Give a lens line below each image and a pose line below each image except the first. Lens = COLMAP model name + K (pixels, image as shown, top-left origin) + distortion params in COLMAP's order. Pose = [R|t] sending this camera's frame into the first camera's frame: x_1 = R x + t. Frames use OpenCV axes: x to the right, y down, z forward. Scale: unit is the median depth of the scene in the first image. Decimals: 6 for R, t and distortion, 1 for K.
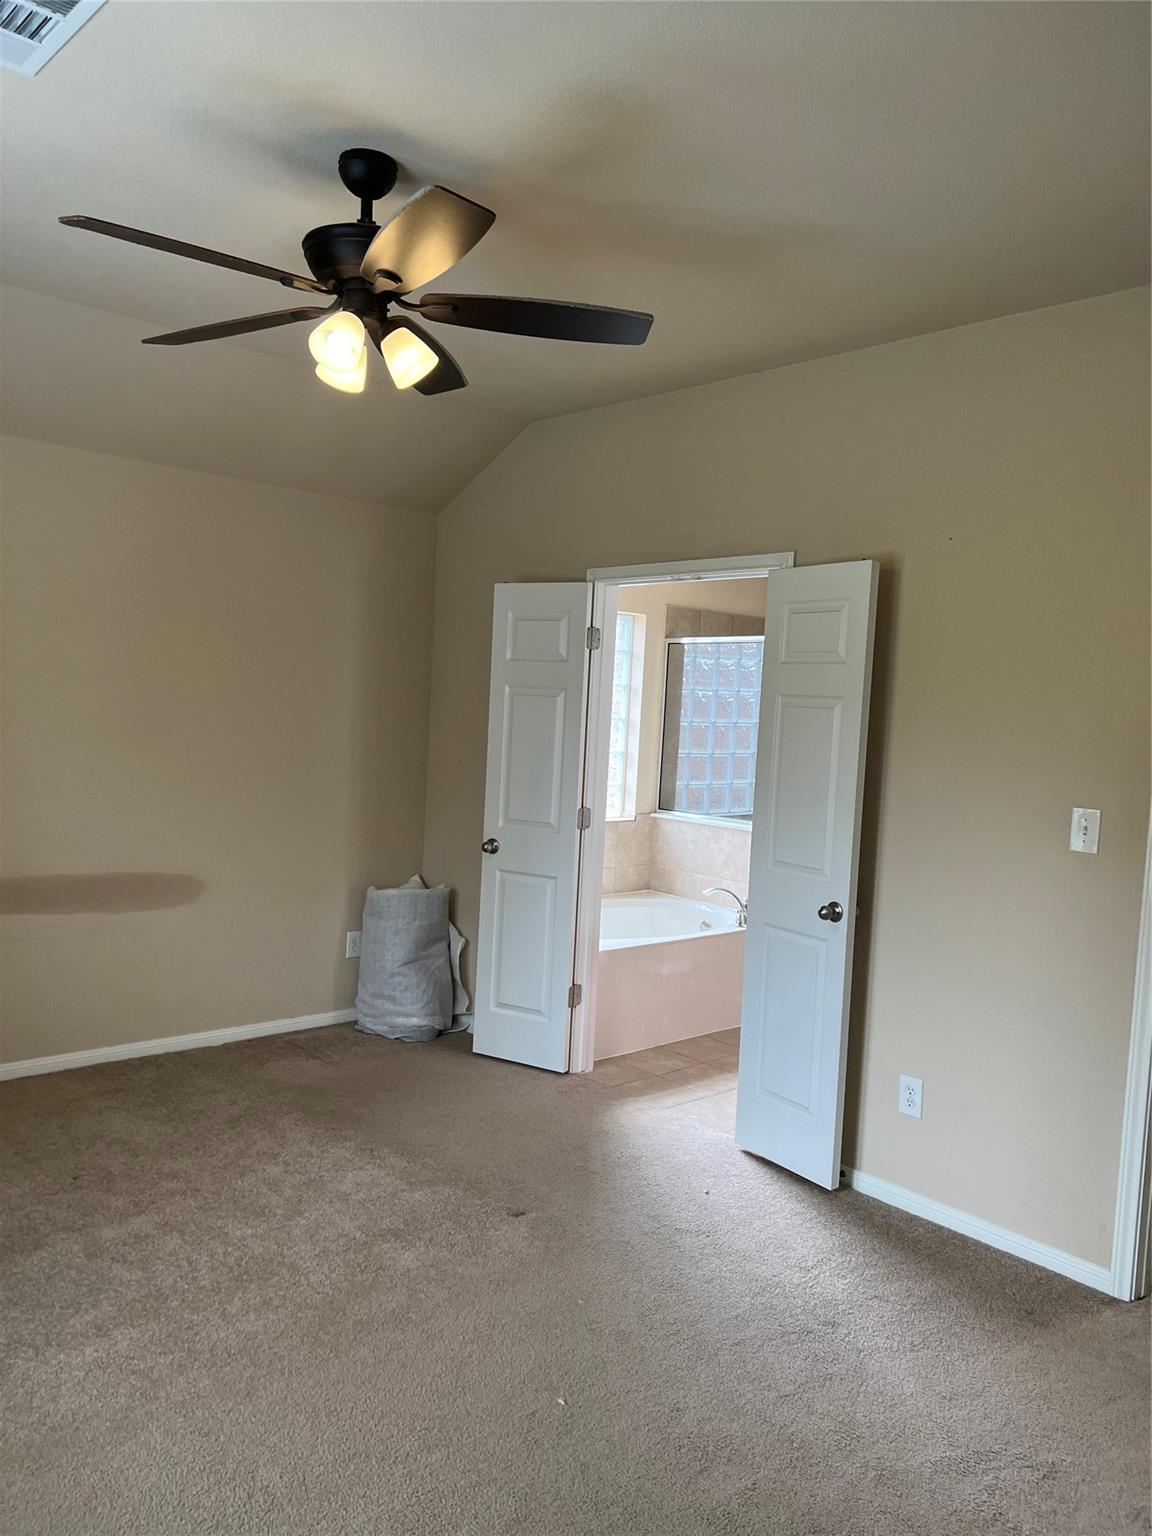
lens RADIAL K [[1085.6, 0, 576.0], [0, 1085.6, 768.0], [0, 0, 1]] dist [0.044107, -0.045994]
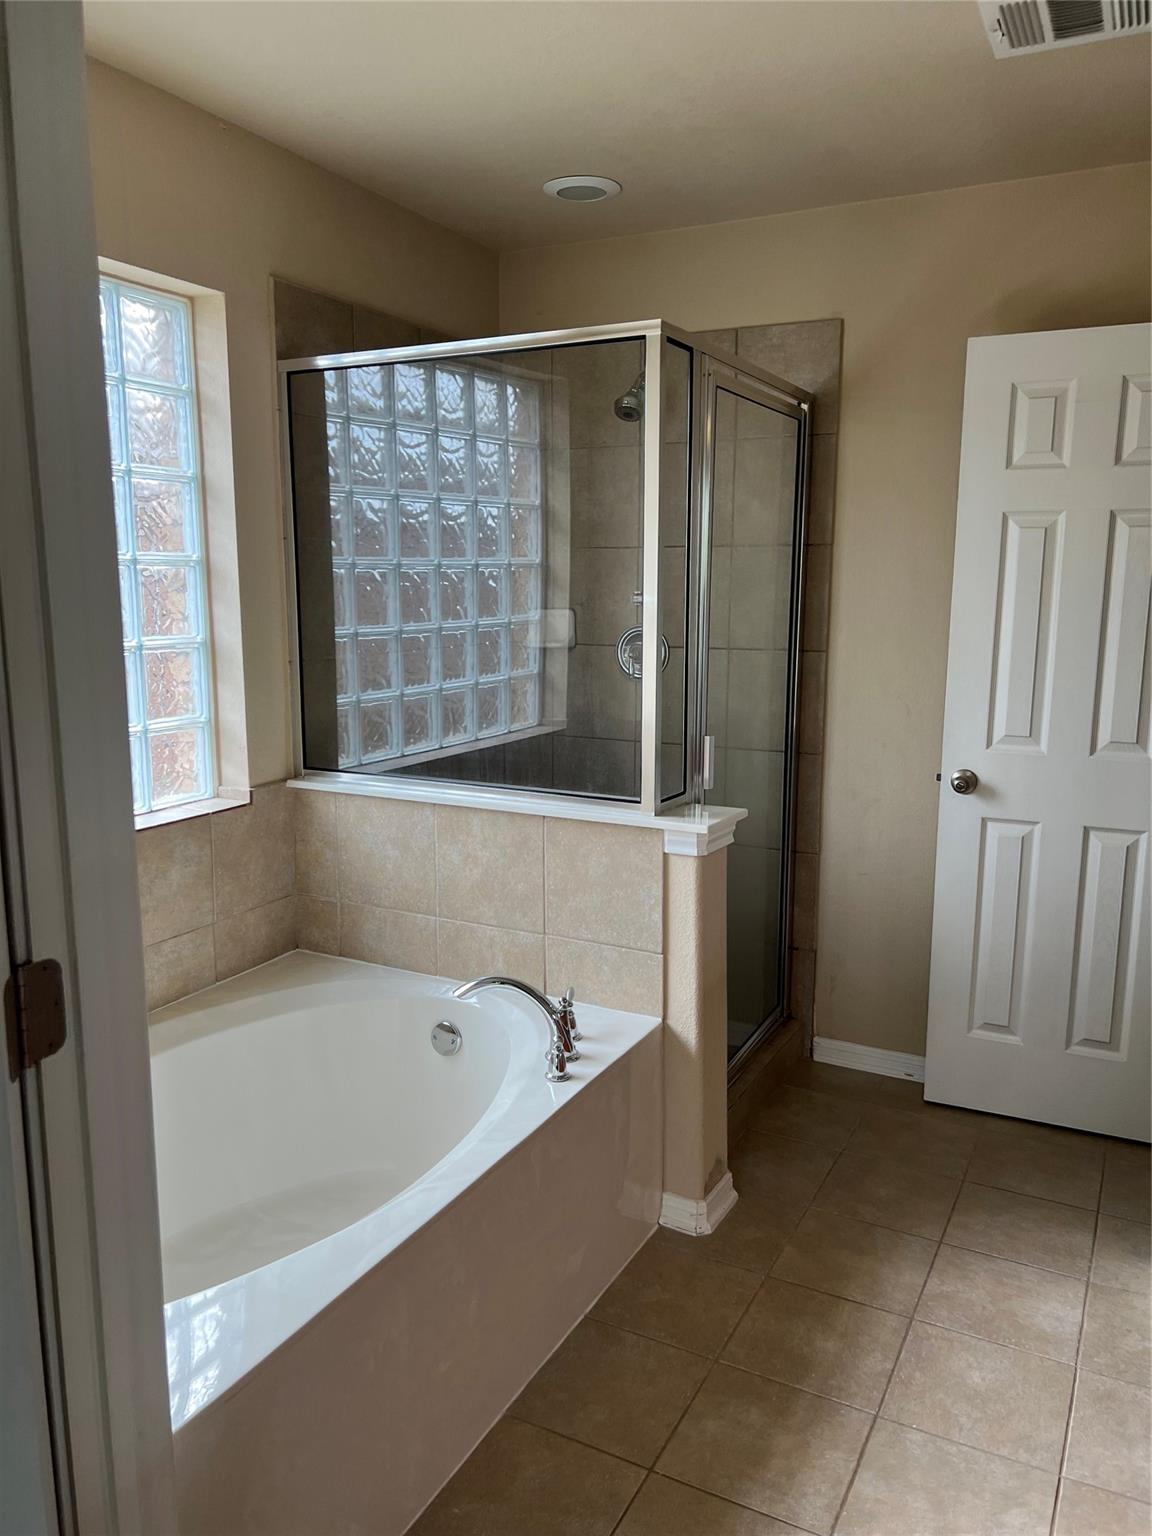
lens RADIAL K [[1085.6, 0, 576.0], [0, 1085.6, 768.0], [0, 0, 1]] dist [0.044107, -0.045994]
pose [[0.936231, -0.108973, 0.334062, 0.032309], [0.068503, 0.989059, 0.130651, -0.012146], [-0.344644, -0.099435, 0.933452, 0.554304]]
